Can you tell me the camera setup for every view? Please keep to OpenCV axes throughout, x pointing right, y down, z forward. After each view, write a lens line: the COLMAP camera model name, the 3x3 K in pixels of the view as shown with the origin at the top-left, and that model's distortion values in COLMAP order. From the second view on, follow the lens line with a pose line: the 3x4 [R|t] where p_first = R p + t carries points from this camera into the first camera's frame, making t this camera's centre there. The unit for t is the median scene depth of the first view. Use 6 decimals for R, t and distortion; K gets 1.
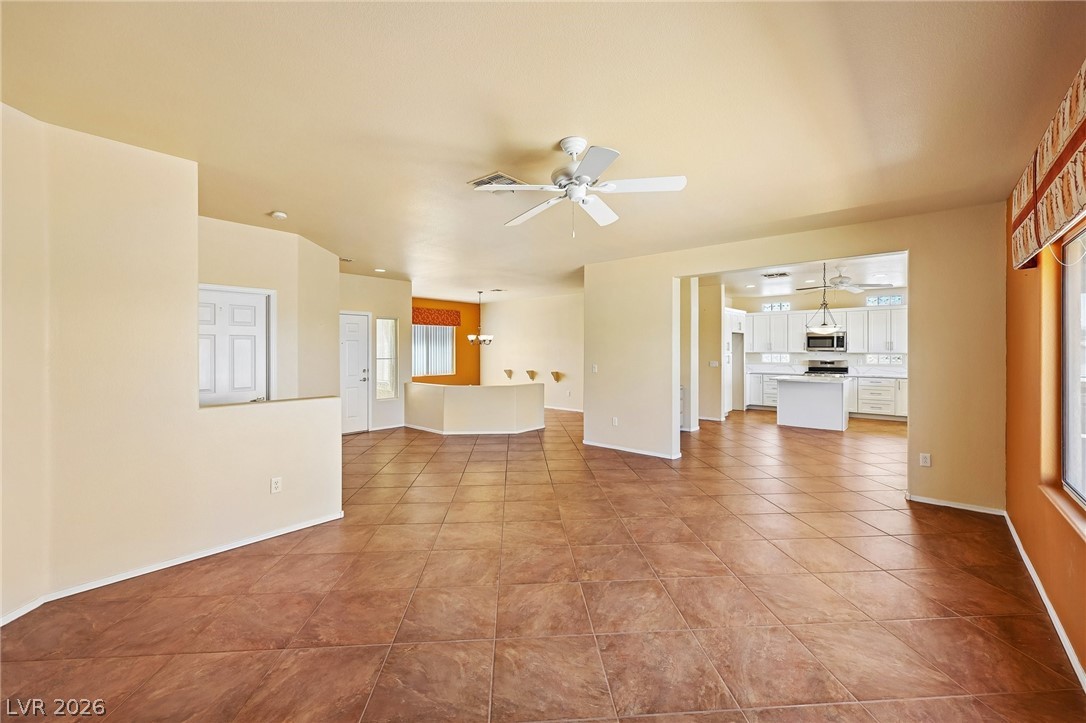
lens RADIAL K [[439.6, 0, 546.2], [0, 439.6, 352.8], [0, 0, 1]] dist [-0.002417, 0.000365]
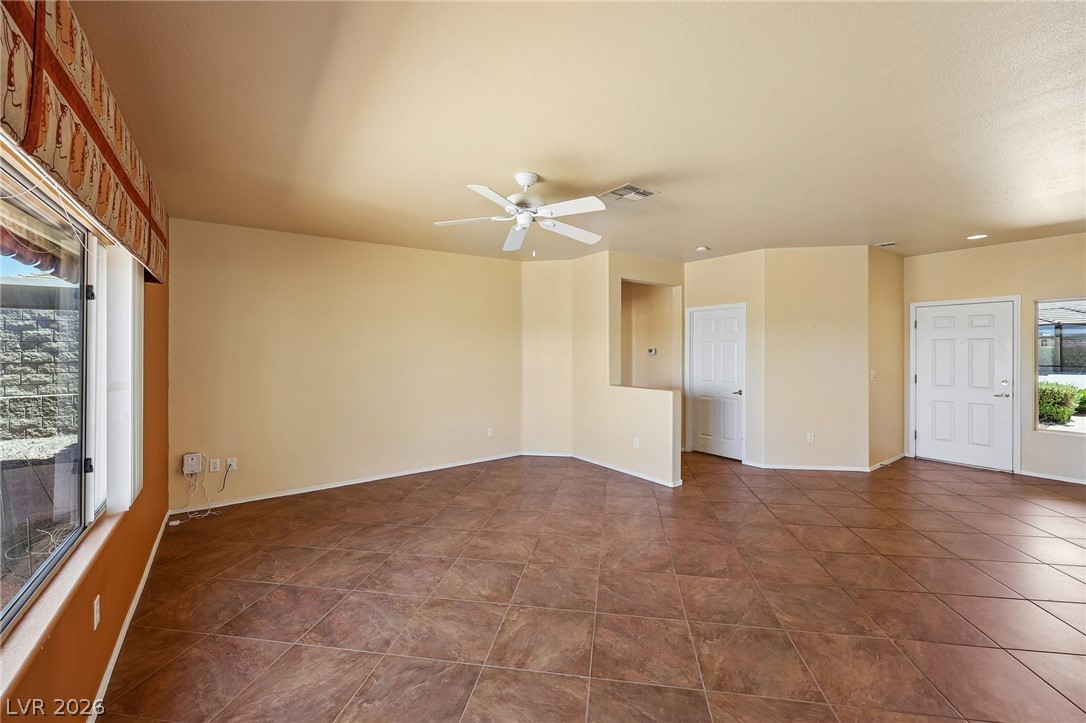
lens RADIAL K [[439.6, 0, 548.9], [0, 439.6, 353.0], [0, 0, 1]] dist [-0.002417, 0.000365]
pose [[-0.227363, 0.011222, -0.973745, 1.070814], [-0.000327, 0.999933, 0.011600, -0.030178], [0.973810, 0.002956, -0.227344, 1.211489]]
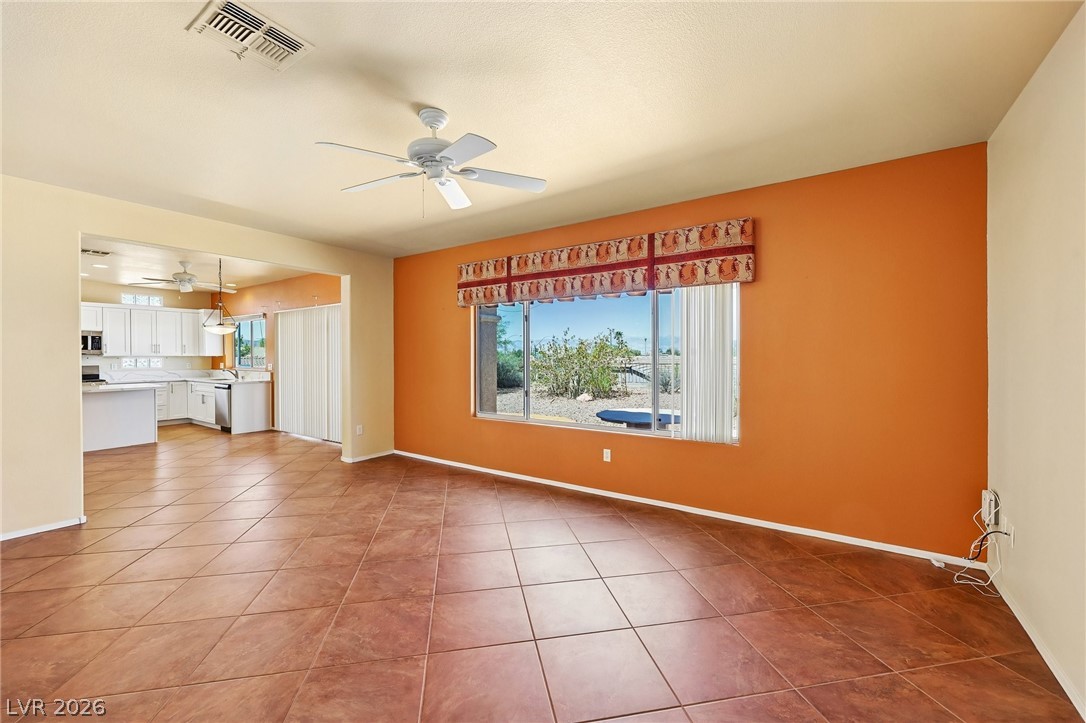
lens RADIAL K [[439.6, 0, 548.0], [0, 439.6, 346.5], [0, 0, 1]] dist [-0.002417, 0.000365]
pose [[-0.116194, 0.007919, 0.993195, -0.825295], [0.015910, 0.999855, -0.006111, -0.001558], [-0.993099, 0.015092, -0.116303, 0.792150]]
